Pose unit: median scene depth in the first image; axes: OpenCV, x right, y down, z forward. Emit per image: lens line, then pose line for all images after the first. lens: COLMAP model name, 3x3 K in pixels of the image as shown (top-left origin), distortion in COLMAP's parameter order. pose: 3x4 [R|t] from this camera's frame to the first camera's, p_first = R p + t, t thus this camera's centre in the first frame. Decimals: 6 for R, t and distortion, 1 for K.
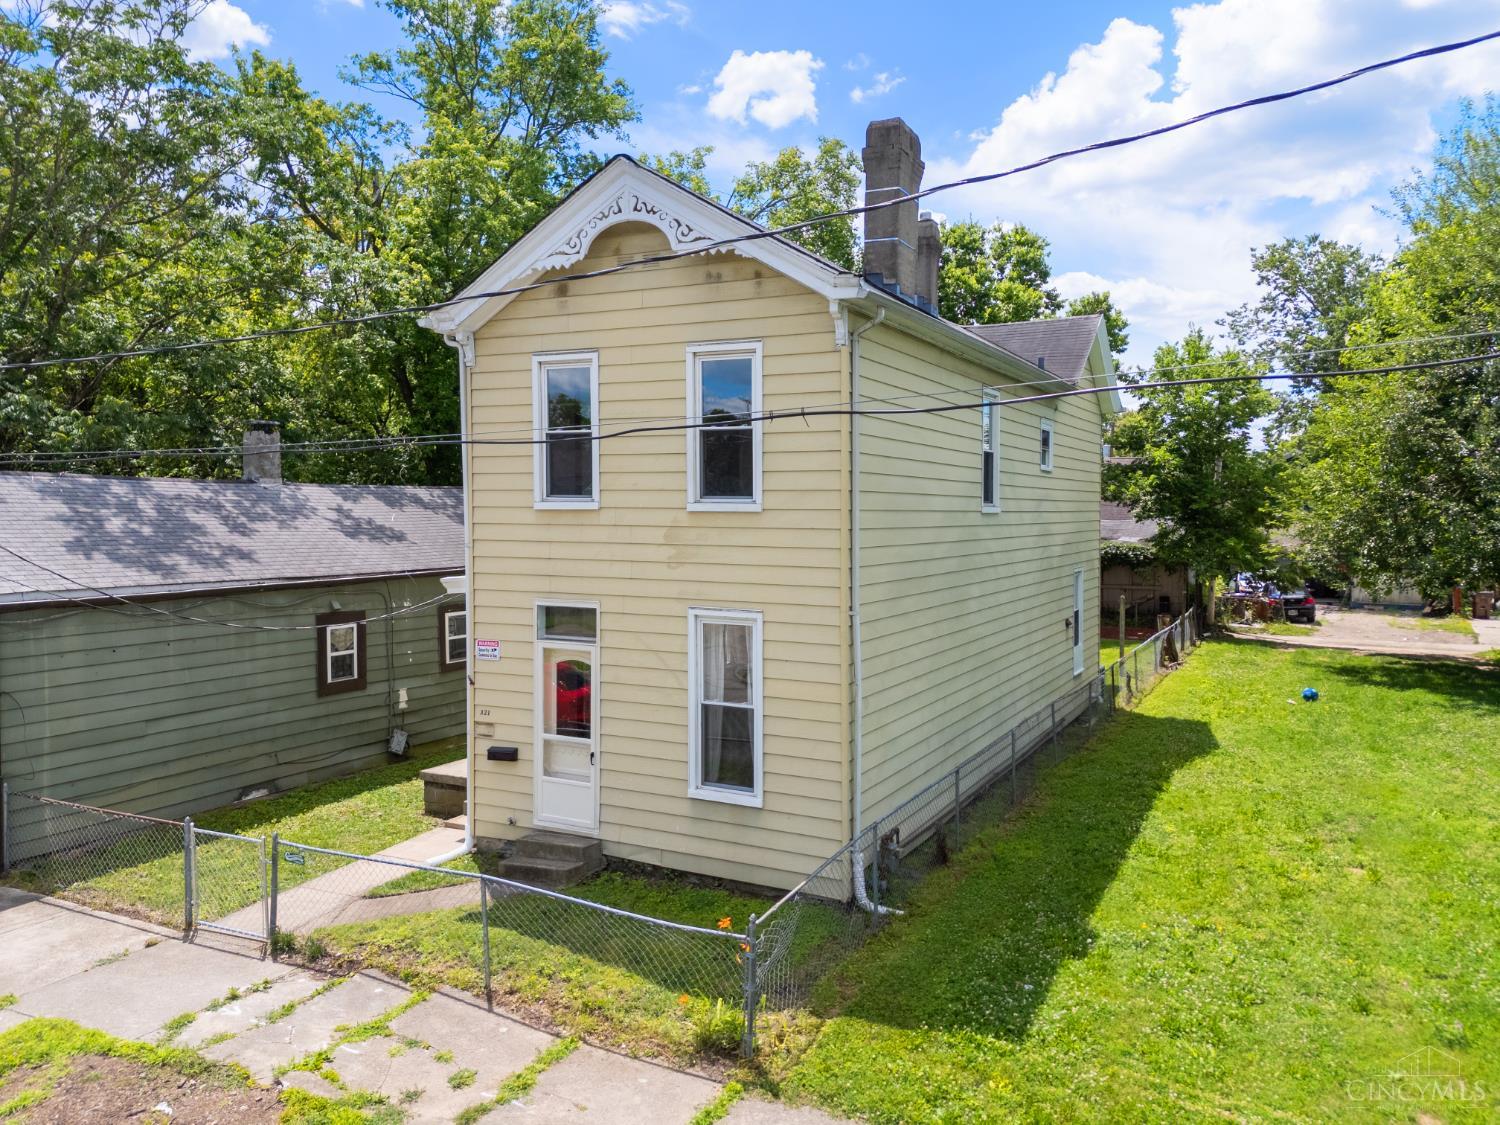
lens RADIAL K [[1132.2, 0, 762.3], [0, 1132.2, 551.5], [0, 0, 1]] dist [0.032878, -0.015165]
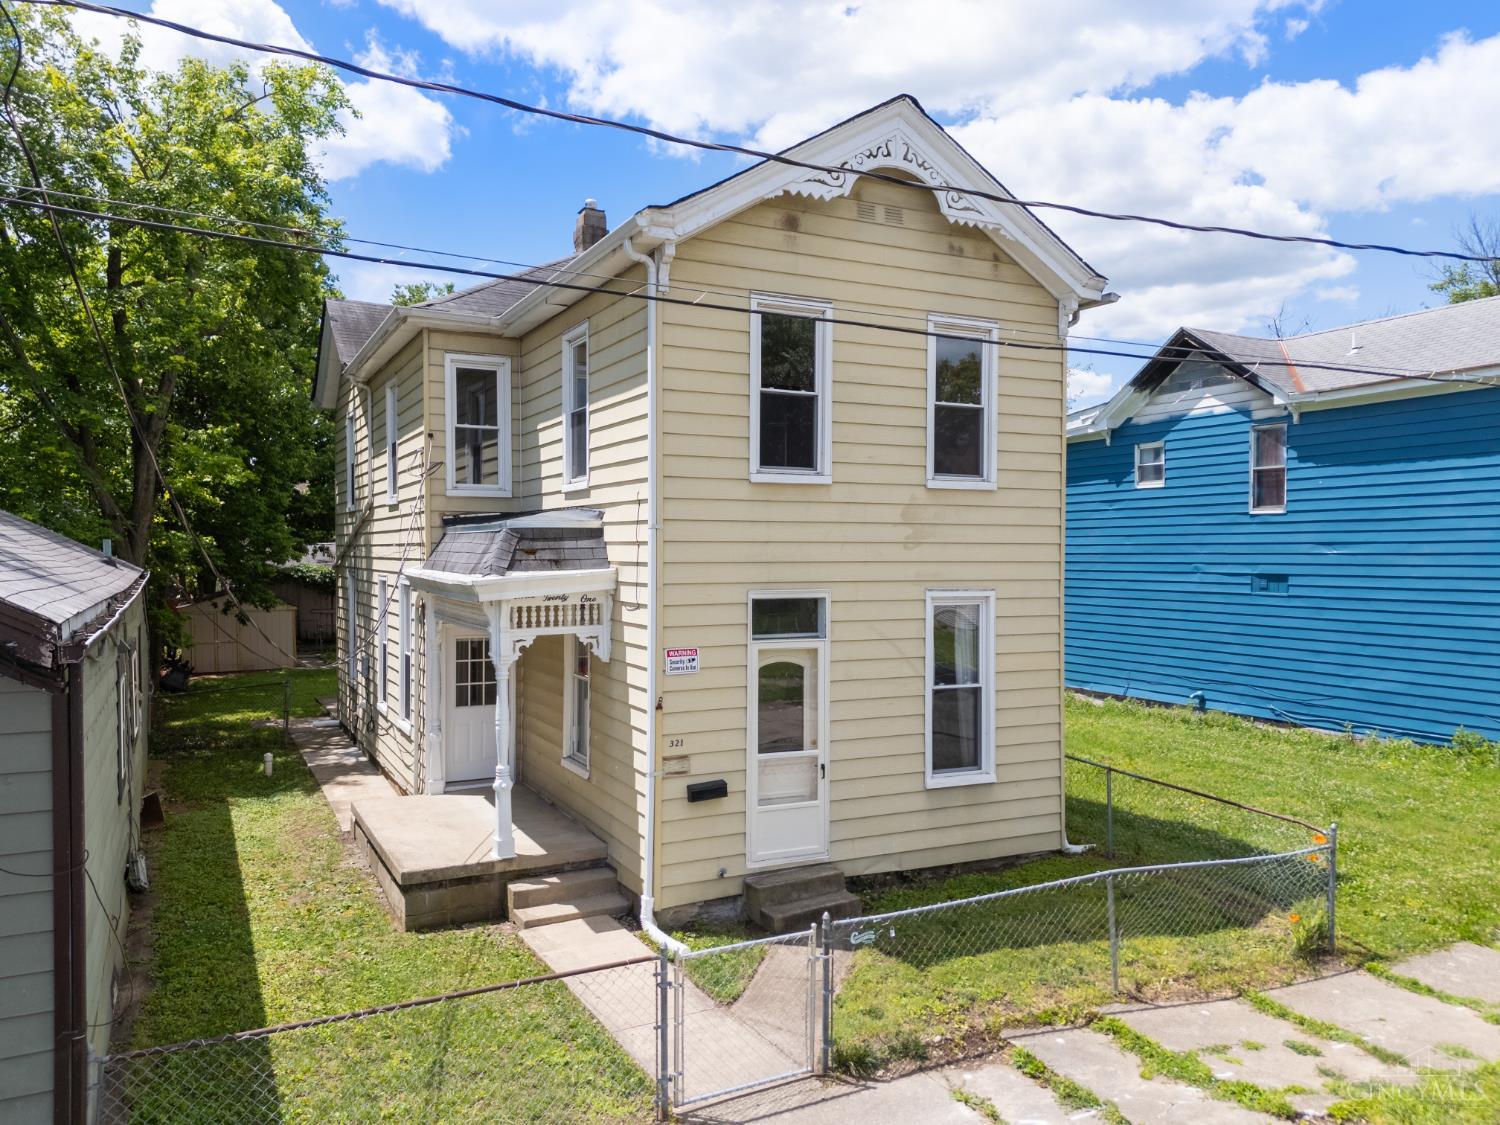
lens RADIAL K [[1132.2, 0, 758.8], [0, 1132.2, 569.4], [0, 0, 1]] dist [0.032878, -0.015165]
pose [[0.588059, -0.018183, 0.808614, -0.914703], [0.029822, 0.999555, 0.000789, 0.027325], [-0.808268, 0.023650, 0.588340, 0.549870]]
